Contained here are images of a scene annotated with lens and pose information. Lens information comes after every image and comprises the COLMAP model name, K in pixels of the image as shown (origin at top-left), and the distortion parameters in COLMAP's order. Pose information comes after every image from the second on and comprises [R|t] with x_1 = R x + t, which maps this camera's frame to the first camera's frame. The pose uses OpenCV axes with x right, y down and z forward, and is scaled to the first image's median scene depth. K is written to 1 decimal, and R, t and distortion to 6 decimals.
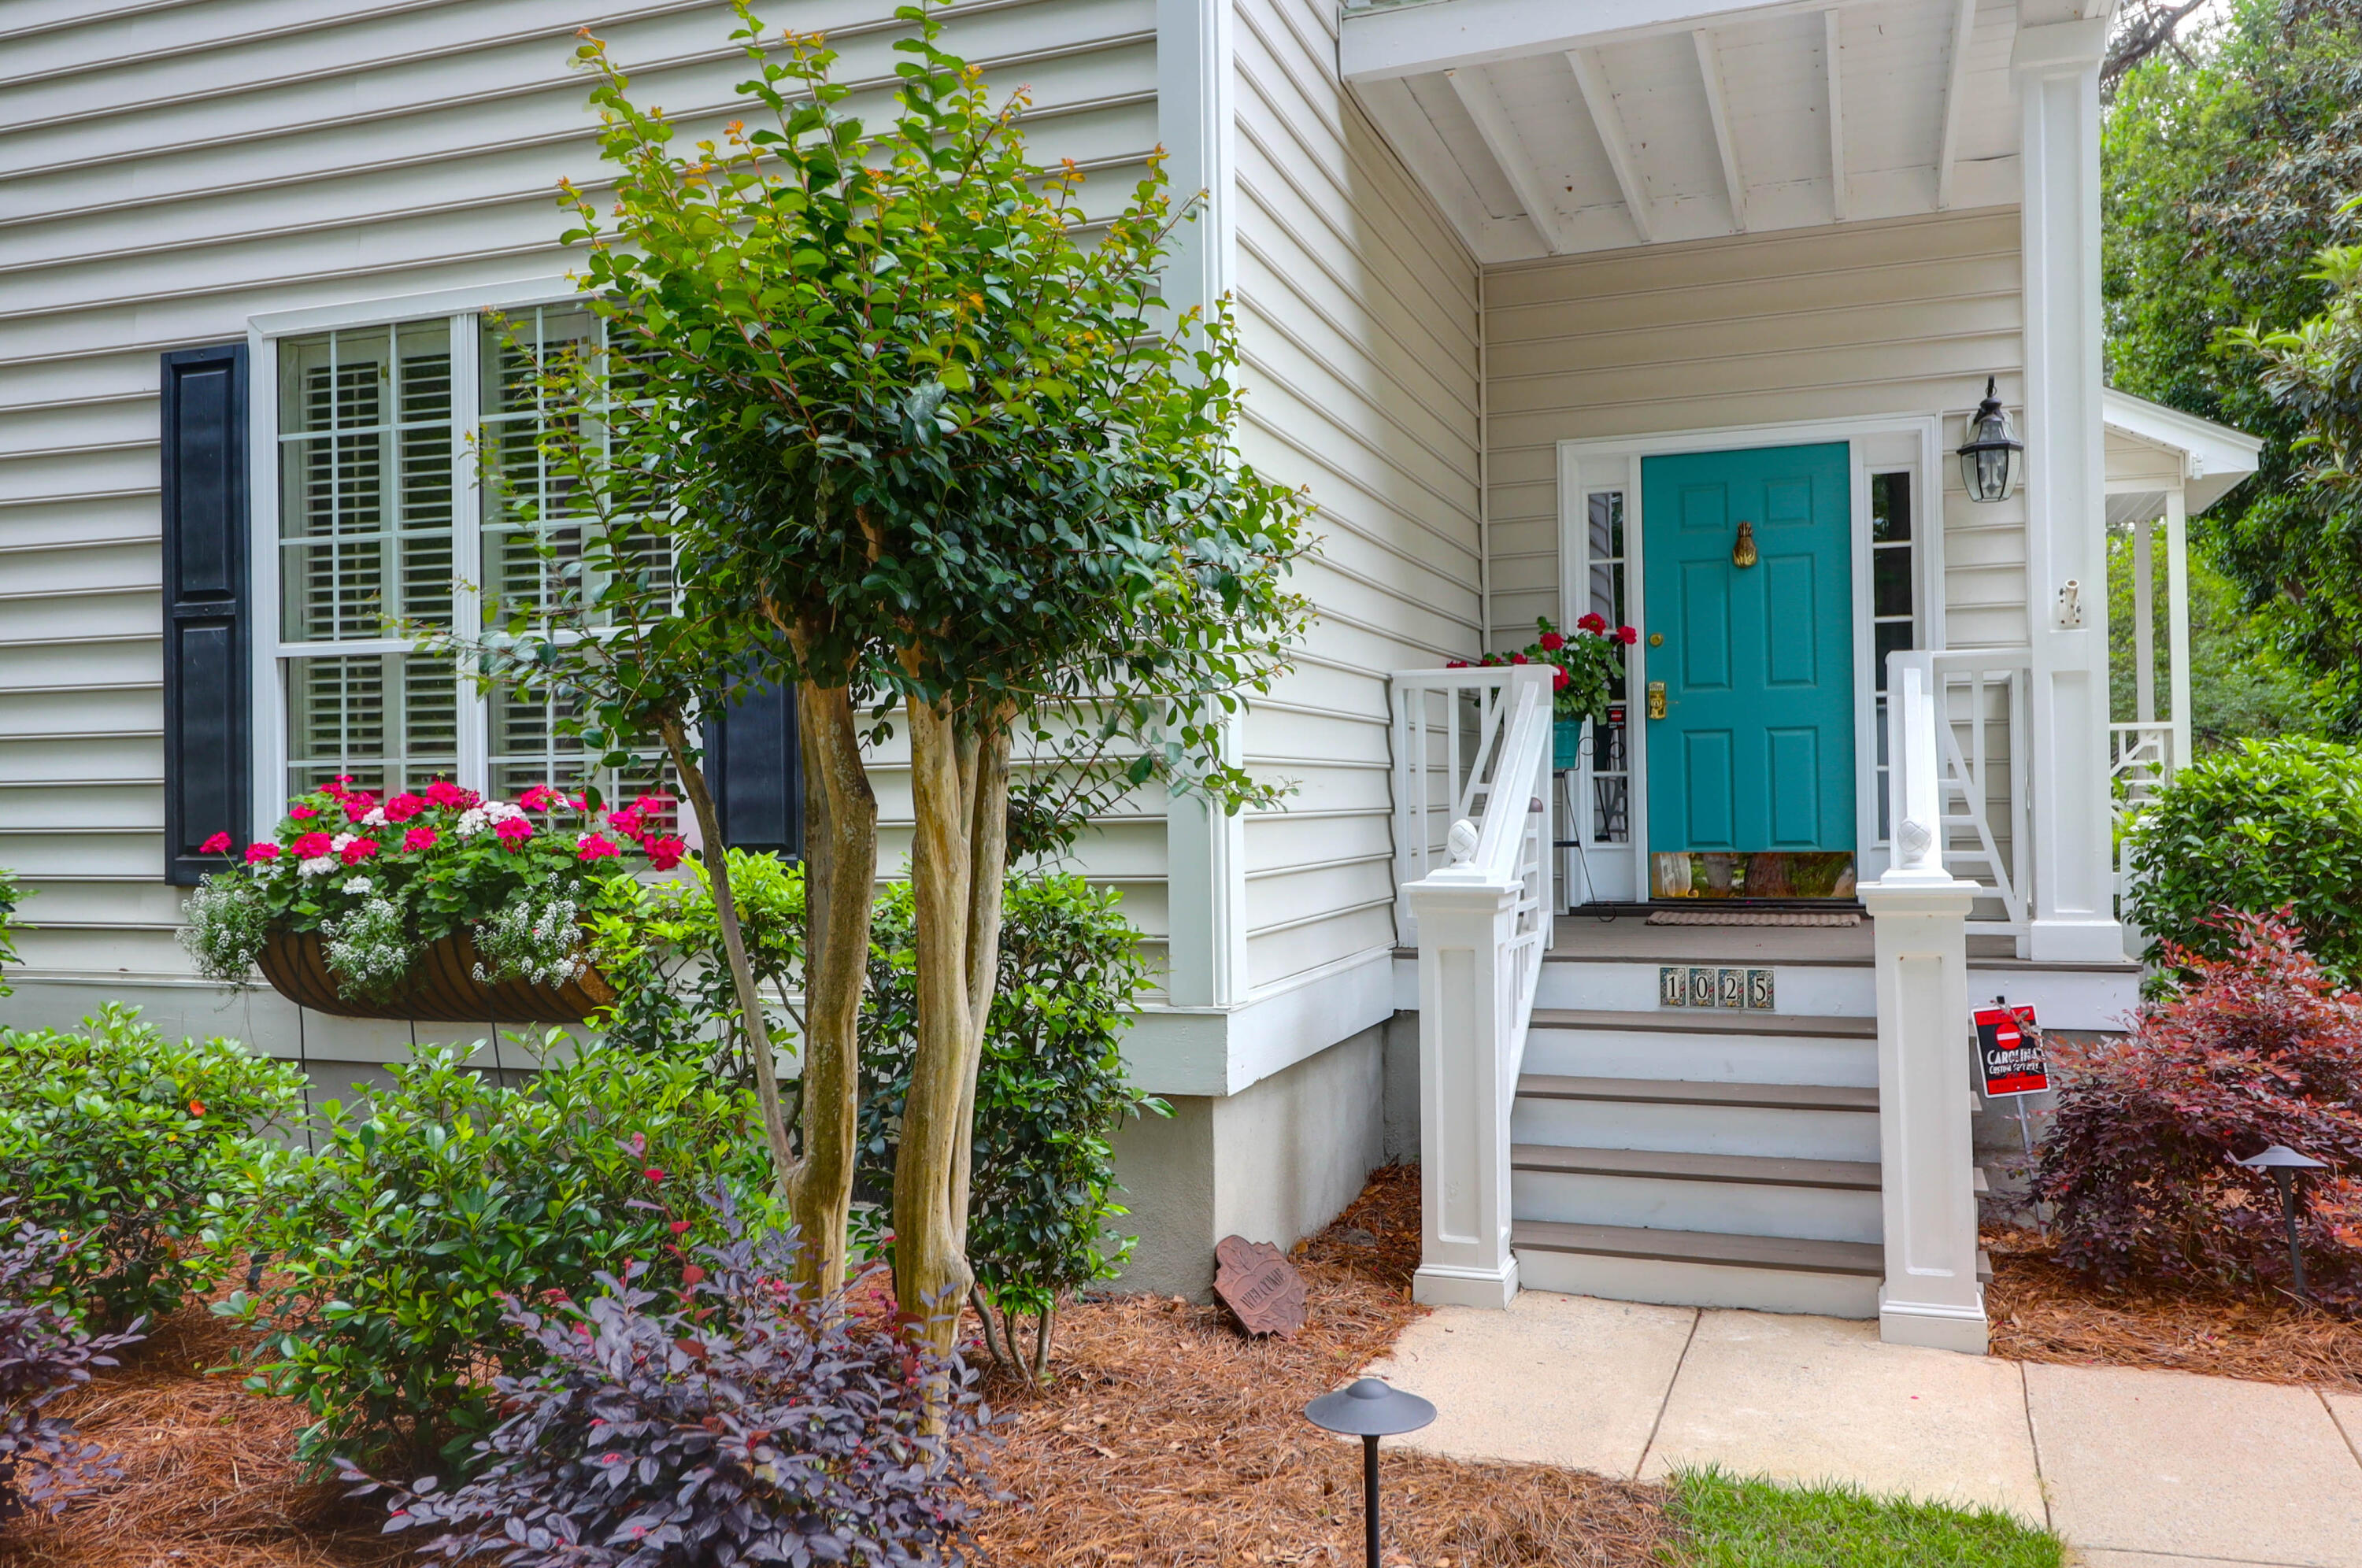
lens RADIAL K [[1869.9, 0, 1172.1], [0, 1869.9, 786.5], [0, 0, 1]] dist [-0.000658, 0.013682]
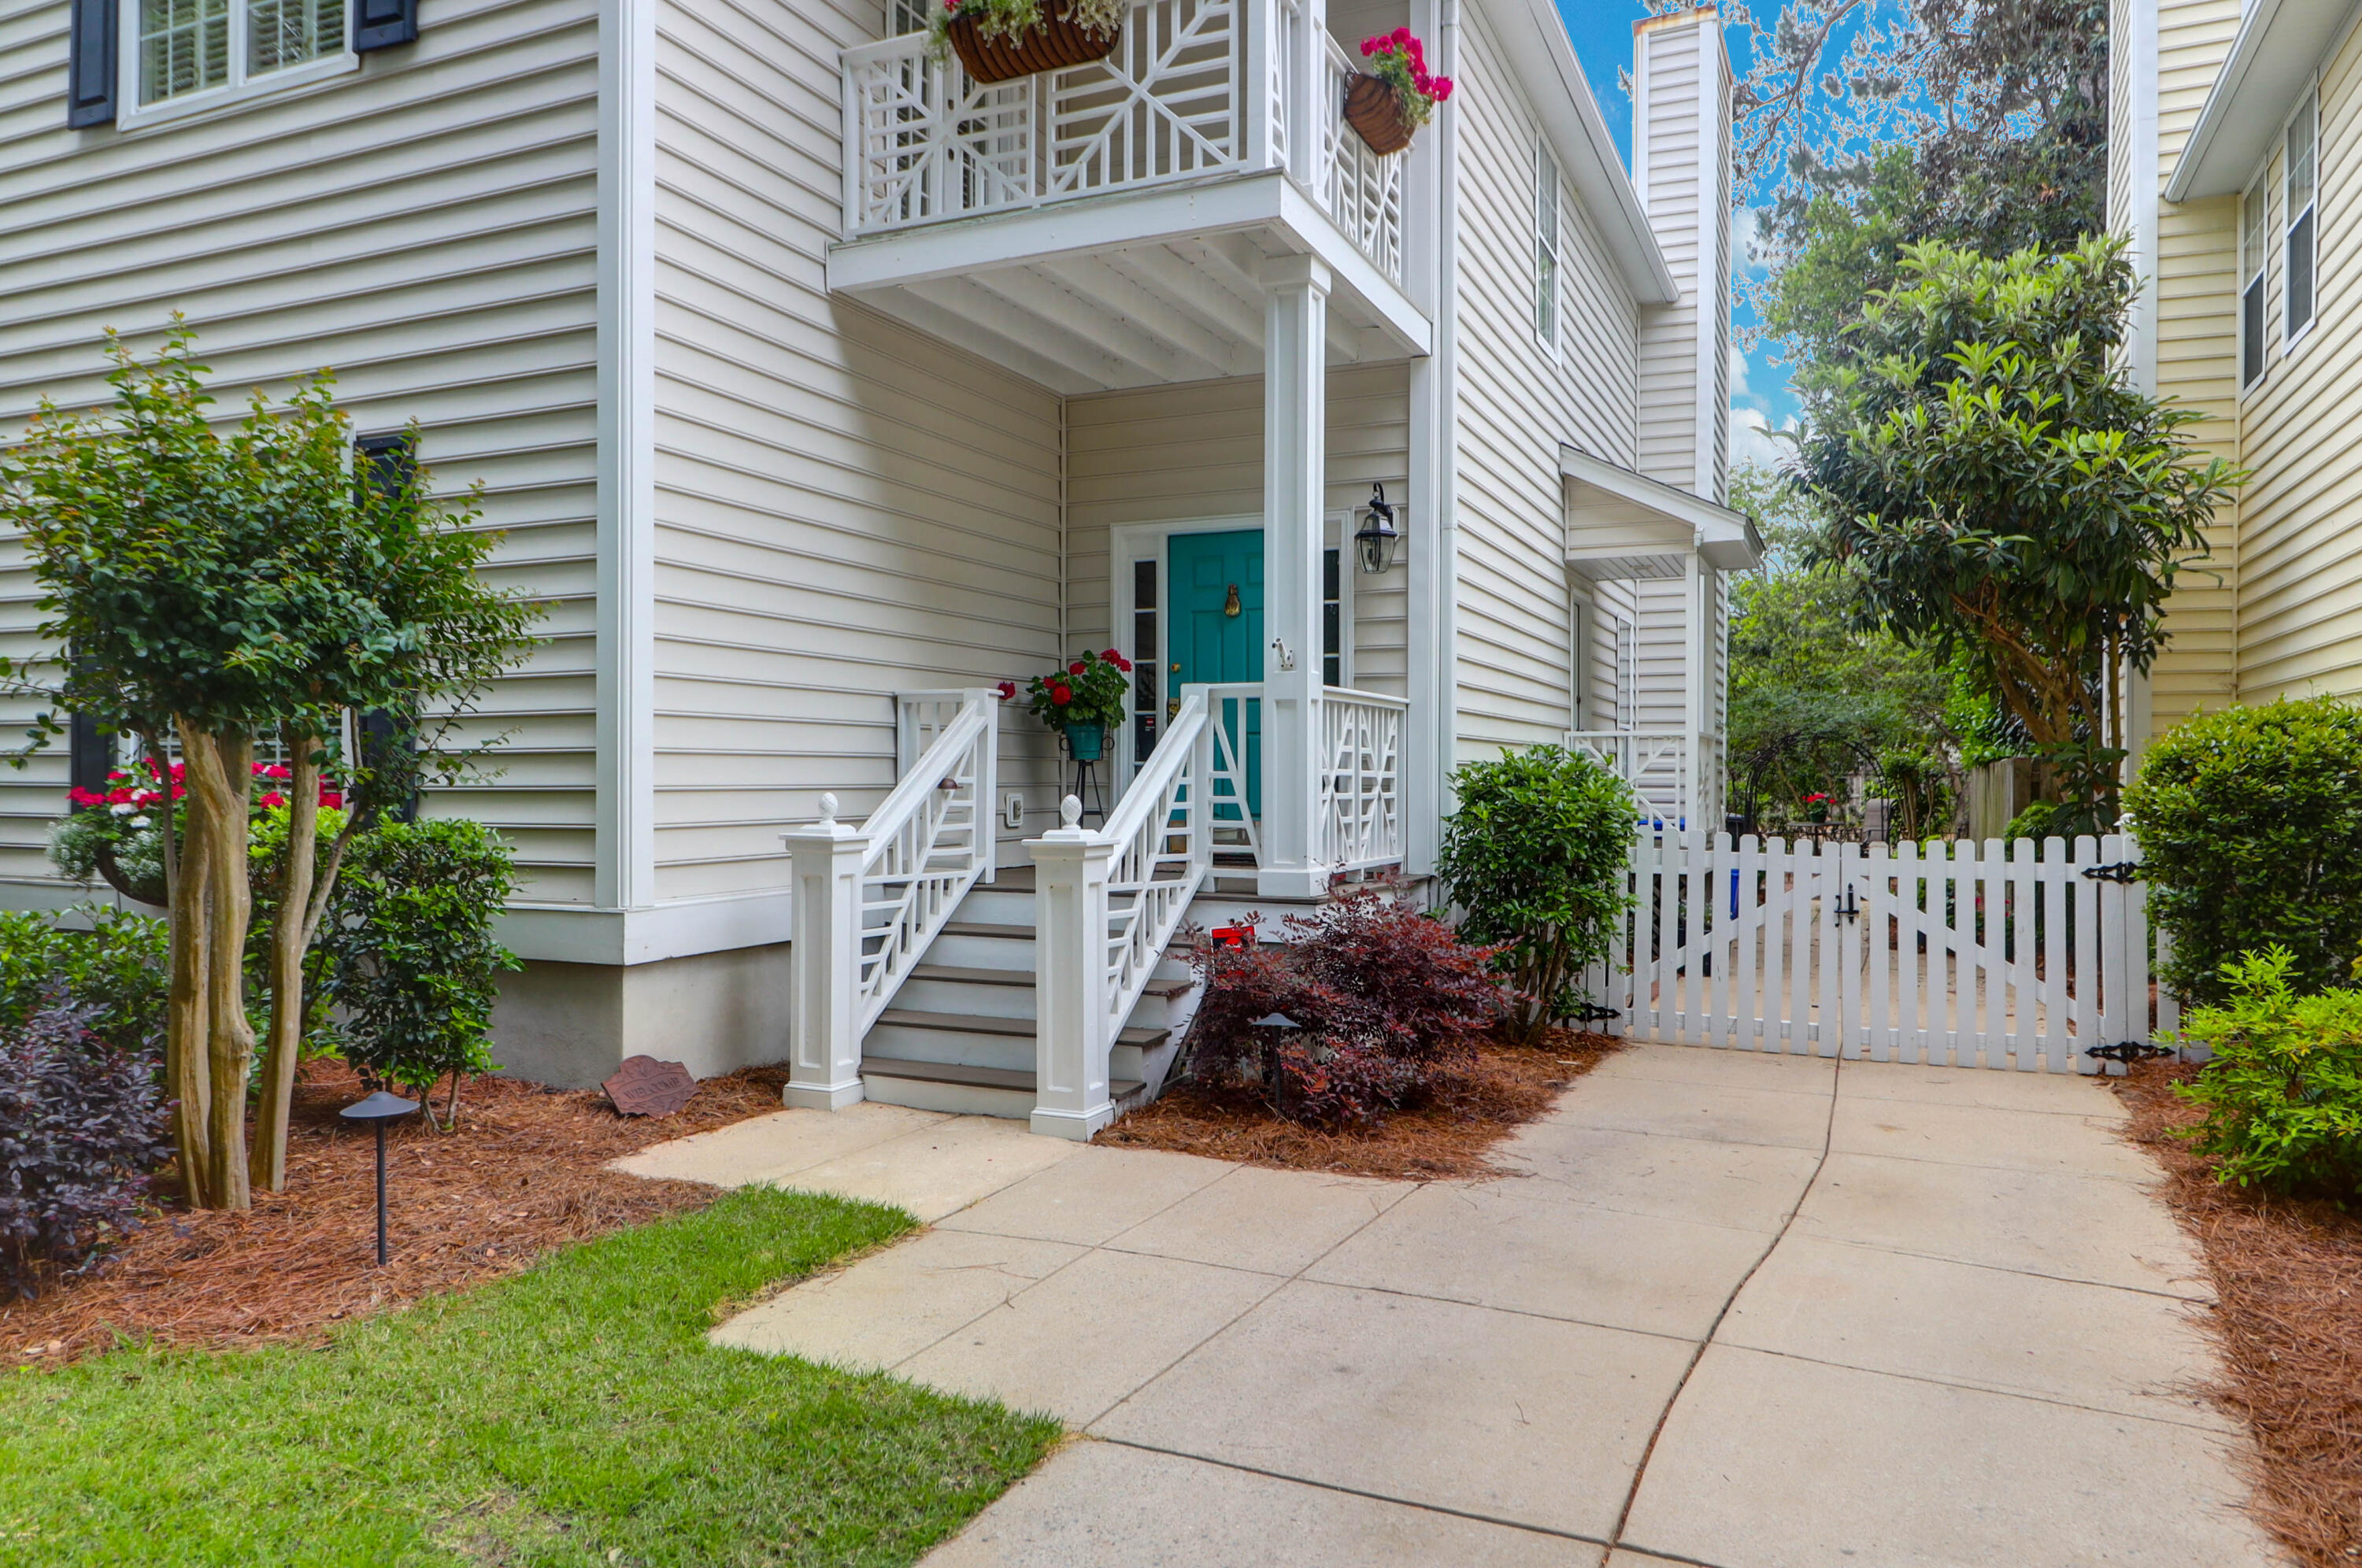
lens RADIAL K [[1579.7, 0, 1181.9], [0, 1579.7, 786.7], [0, 0, 1]] dist [0.006429, -0.007609]
pose [[0.997236, 0.017591, -0.072183, 0.509110], [-0.016551, 0.999751, 0.014985, -0.010872], [0.072428, -0.013749, 0.997279, -0.252617]]
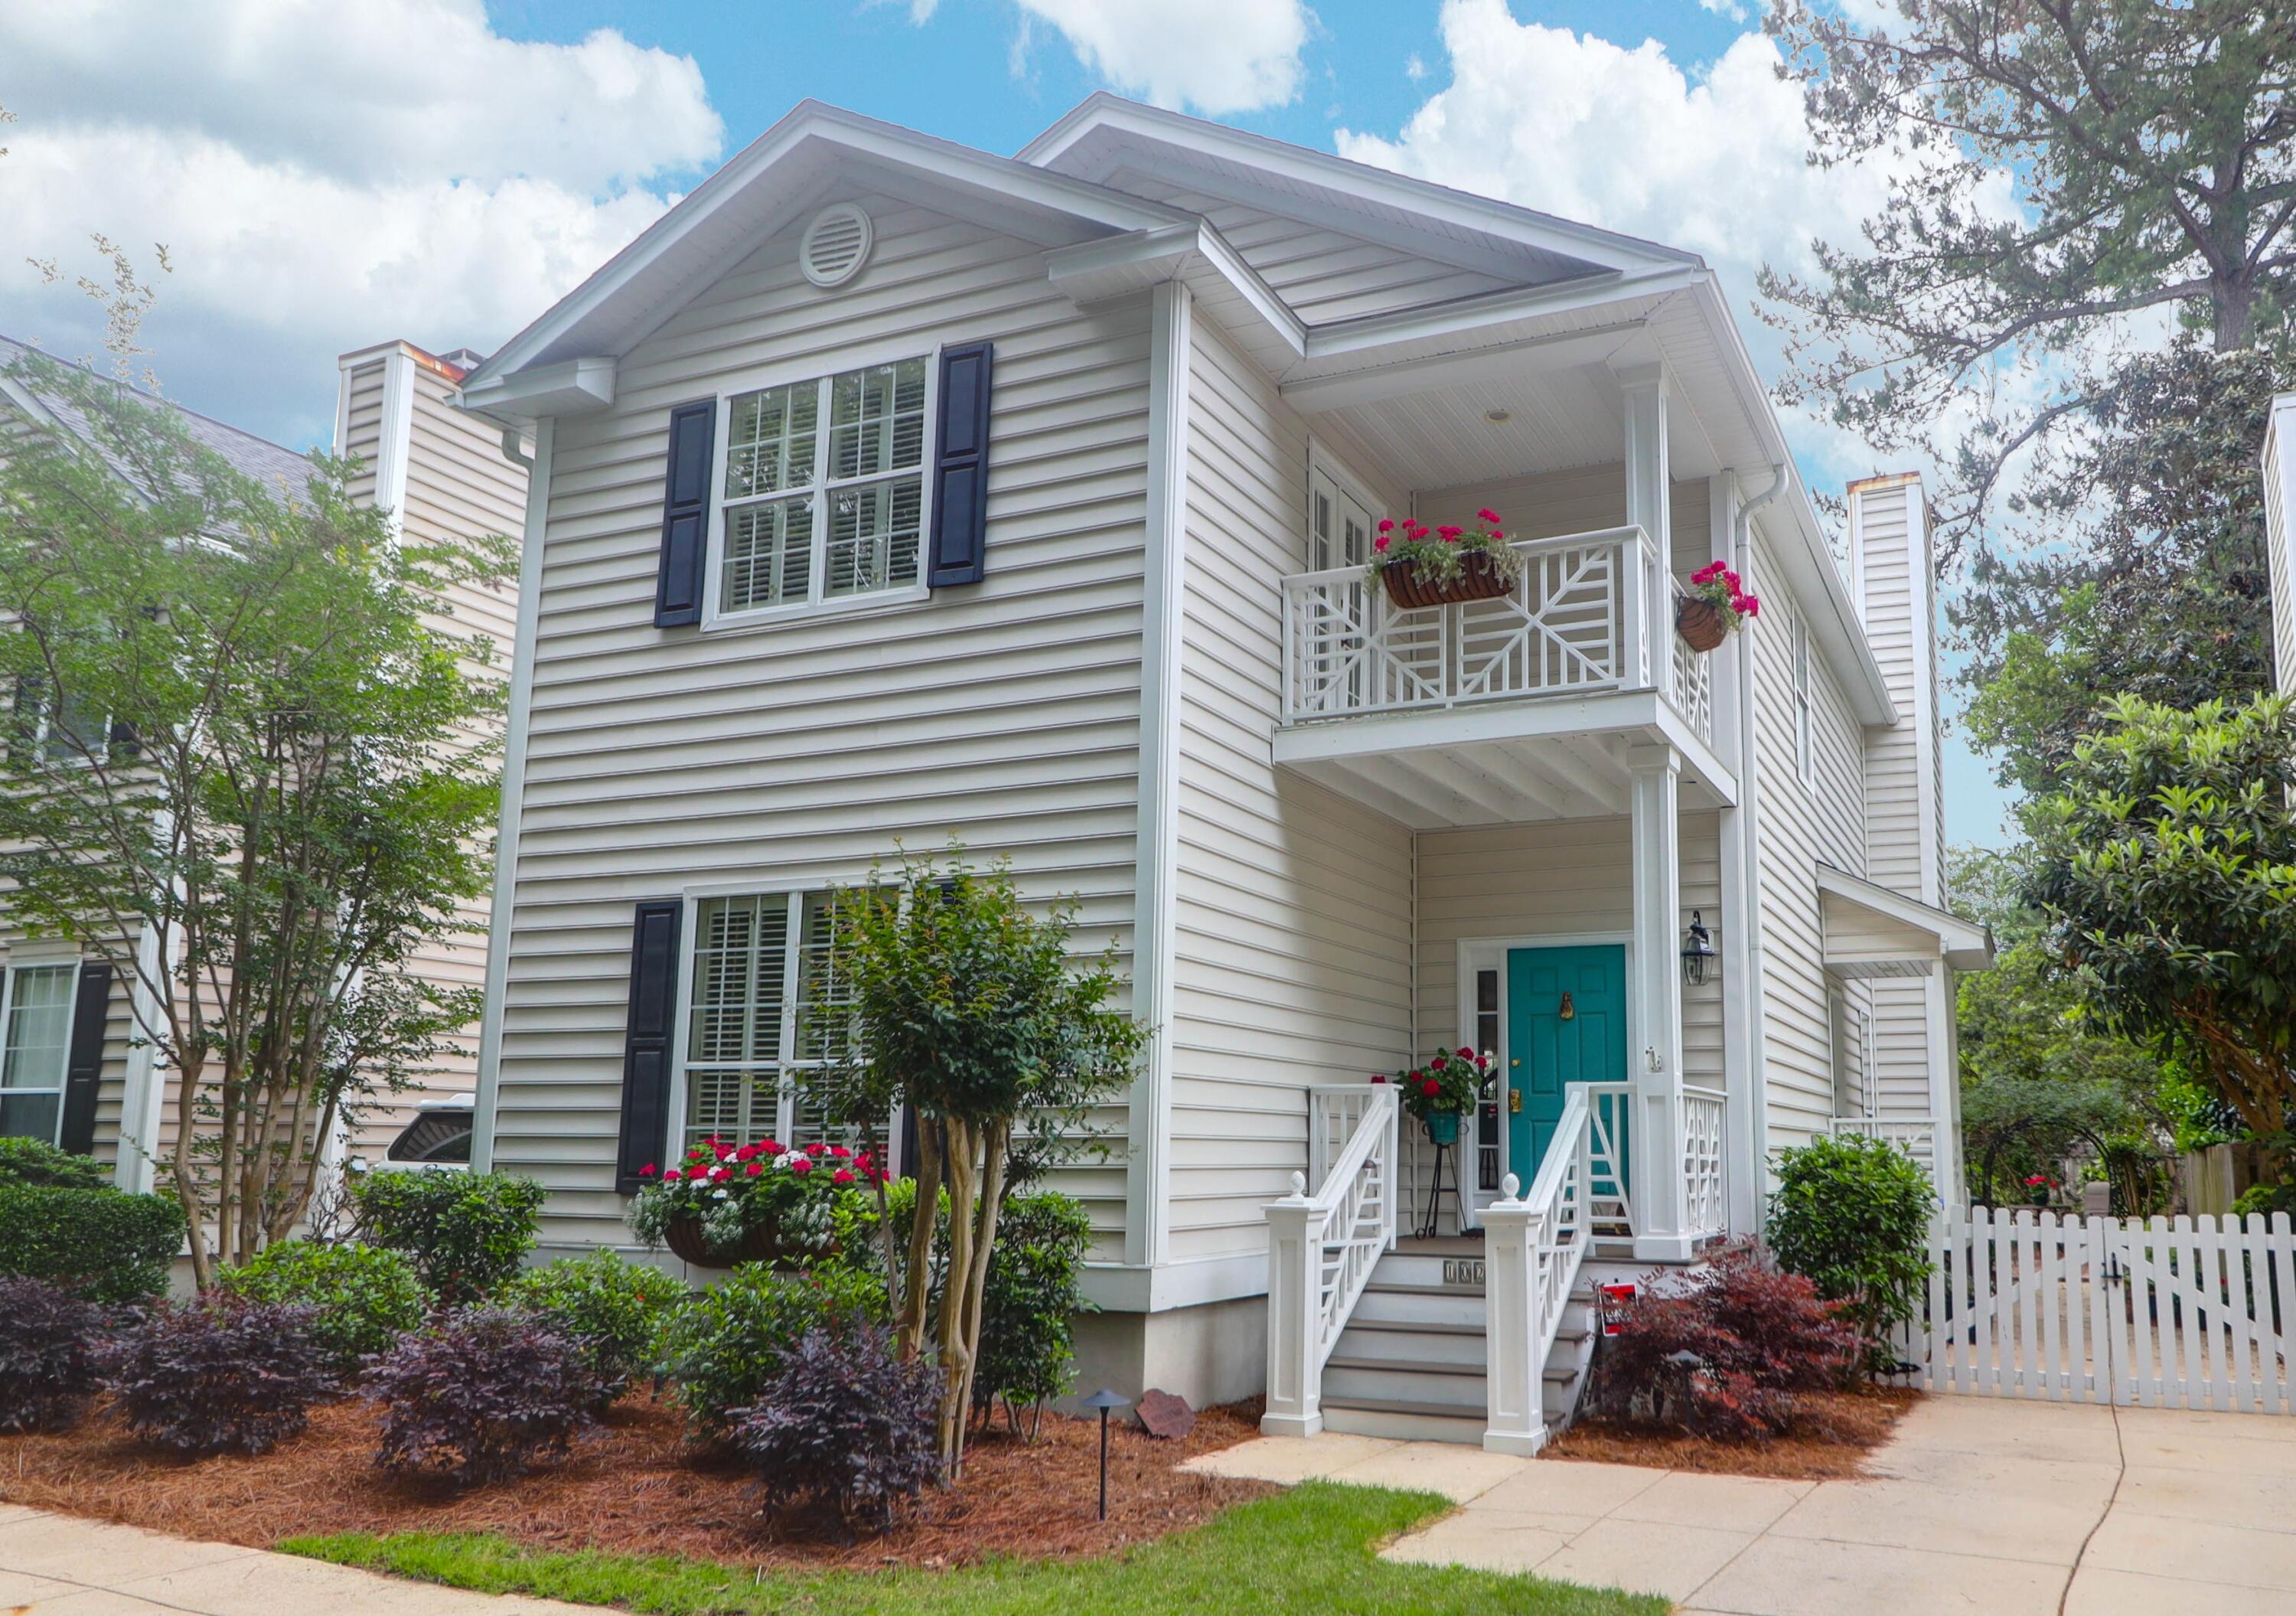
lens RADIAL K [[1714.7, 0, 1356.0], [0, 1714.7, 895.9], [0, 0, 1]] dist [0.004563, -0.006972]
pose [[0.998640, 0.013476, -0.050370, 0.281996], [-0.020509, 0.989678, -0.141837, -0.012416], [0.047939, 0.142677, 0.988608, -0.706254]]
